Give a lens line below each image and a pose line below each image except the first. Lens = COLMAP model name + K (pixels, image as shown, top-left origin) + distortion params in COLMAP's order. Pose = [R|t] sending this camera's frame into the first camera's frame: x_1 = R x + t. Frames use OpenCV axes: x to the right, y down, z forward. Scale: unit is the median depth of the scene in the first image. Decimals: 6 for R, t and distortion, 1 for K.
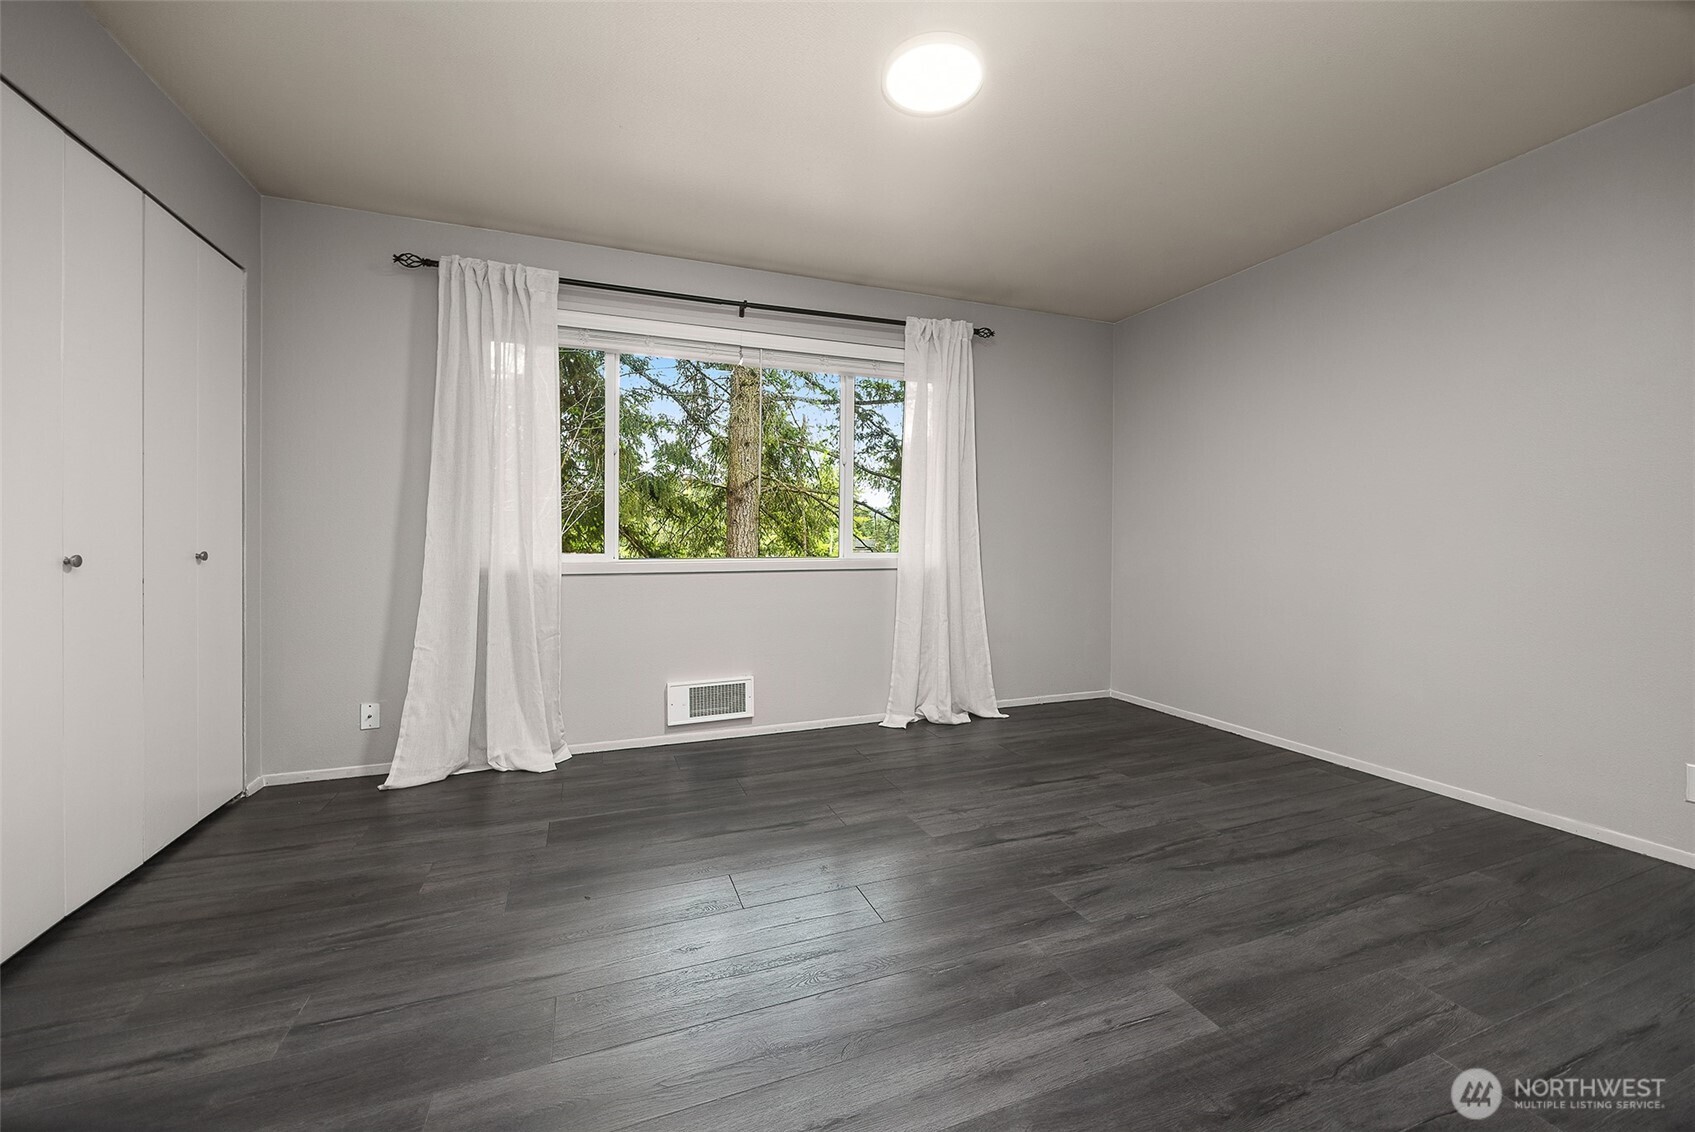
lens RADIAL K [[658.3, 0, 815.7], [0, 658.3, 531.3], [0, 0, 1]] dist [-0.005795, -0.000163]
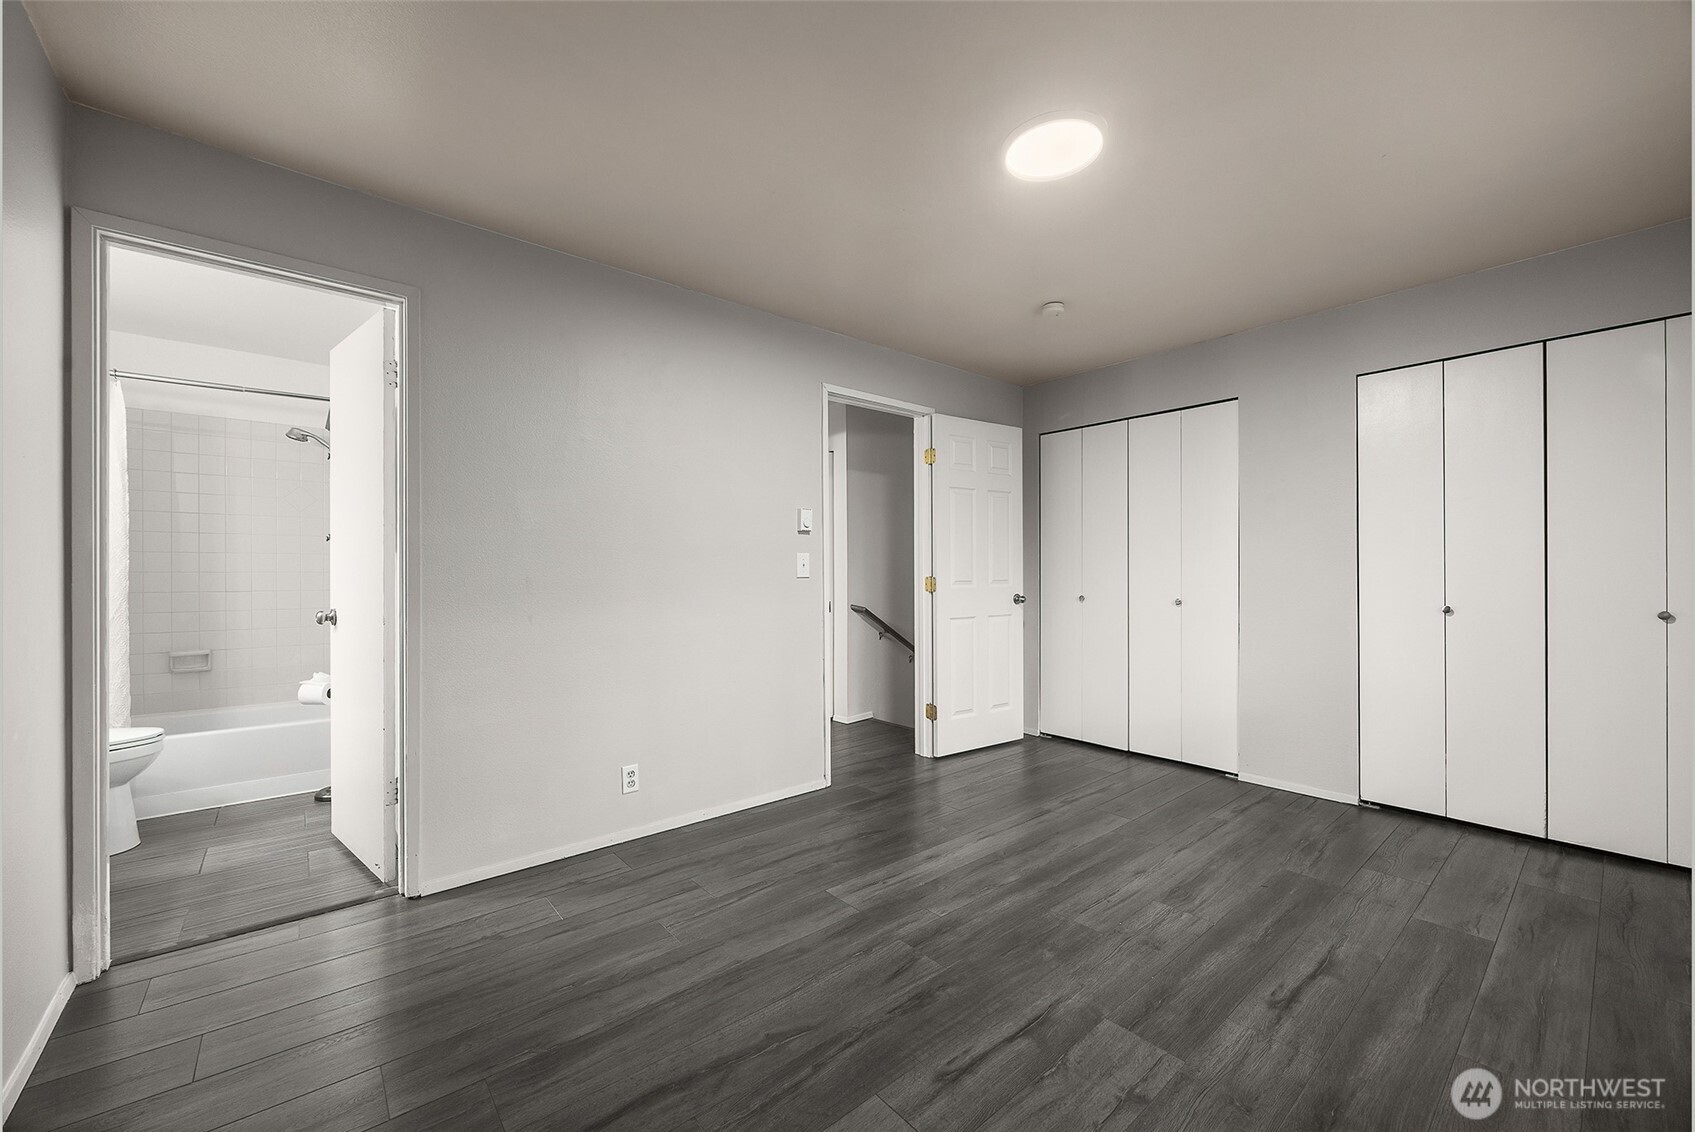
lens RADIAL K [[645.5, 0, 857.1], [0, 645.5, 581.6], [0, 0, 1]] dist [-0.000017, -0.000171]
pose [[-0.927297, 0.008741, -0.374224, 0.796339], [0.011107, 0.999930, -0.004167, -0.026839], [0.374161, -0.008020, -0.927329, 1.780804]]
